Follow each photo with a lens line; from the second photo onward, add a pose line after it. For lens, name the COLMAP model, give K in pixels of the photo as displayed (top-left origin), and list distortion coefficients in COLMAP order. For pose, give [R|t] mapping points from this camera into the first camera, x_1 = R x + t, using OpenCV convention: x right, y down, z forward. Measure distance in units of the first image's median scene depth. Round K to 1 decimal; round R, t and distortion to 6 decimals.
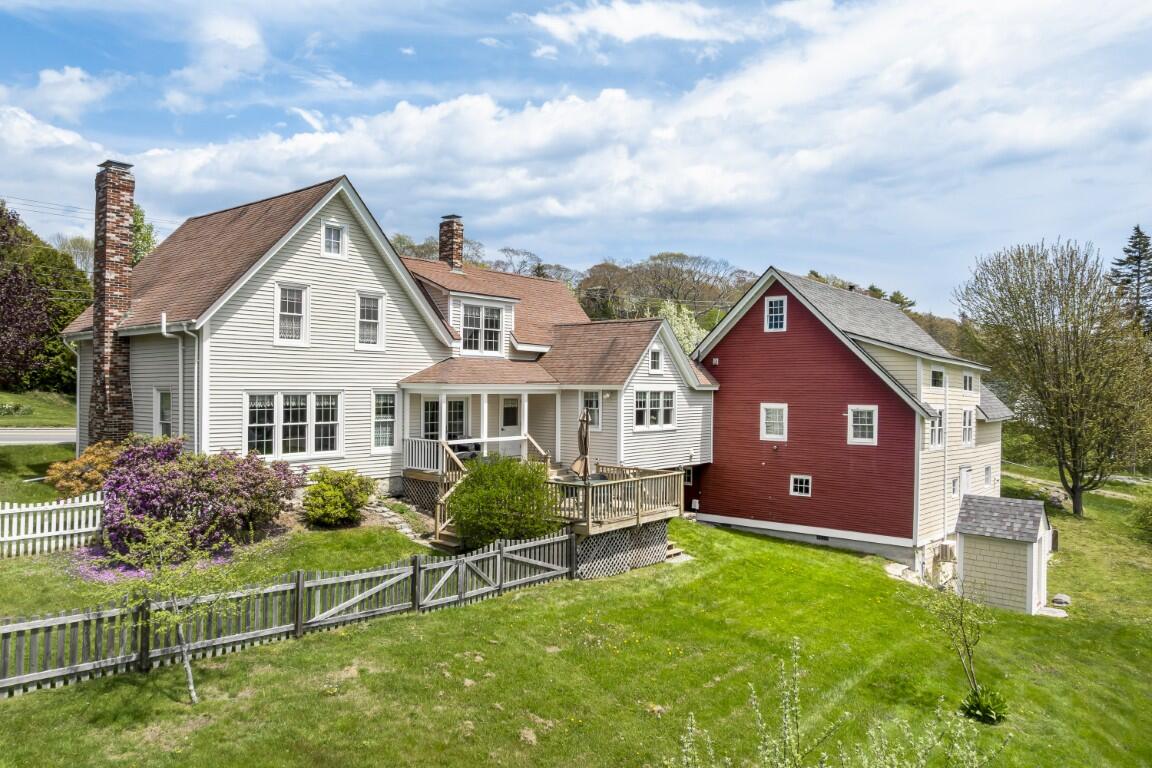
lens RADIAL K [[816.0, 0, 582.9], [0, 816.0, 388.8], [0, 0, 1]] dist [-0.006346, 0.015602]
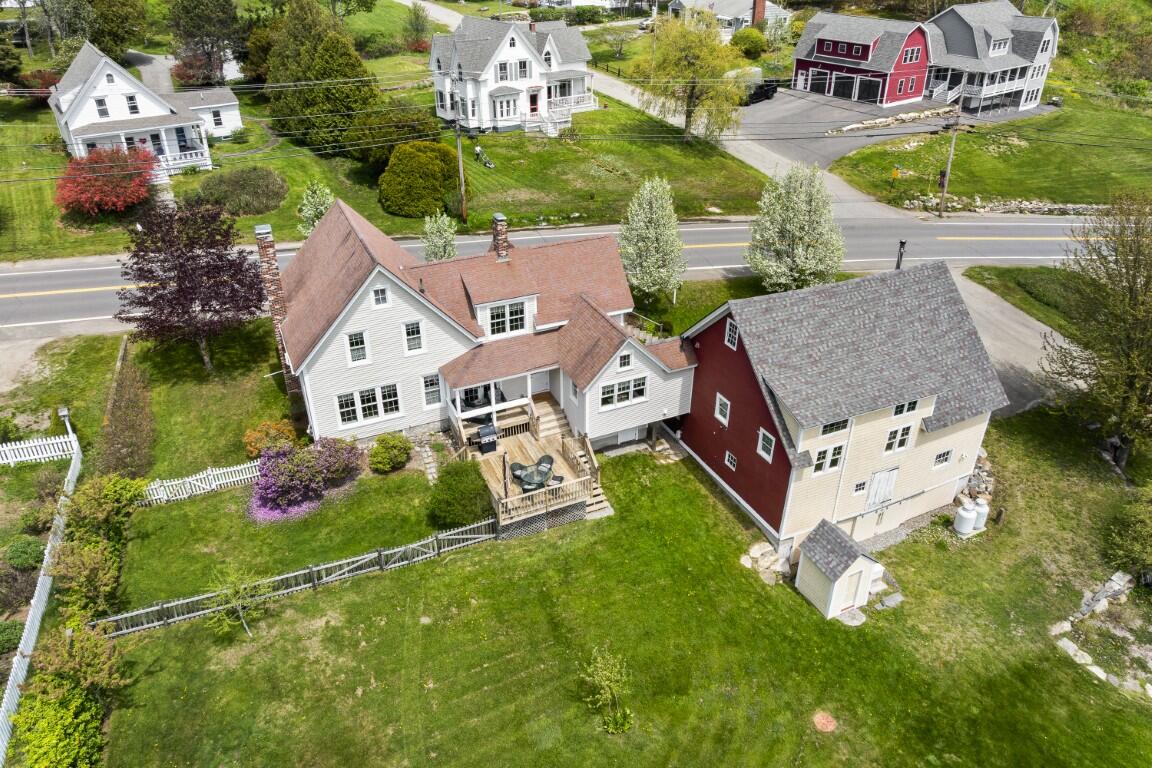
lens RADIAL K [[816.0, 0, 574.2], [0, 816.0, 377.8], [0, 0, 1]] dist [-0.006346, 0.015602]
pose [[0.901535, 0.209707, -0.378494, 0.625879], [0.007011, 0.867519, 0.497354, -0.804616], [0.432649, -0.451036, 0.780629, -0.097679]]
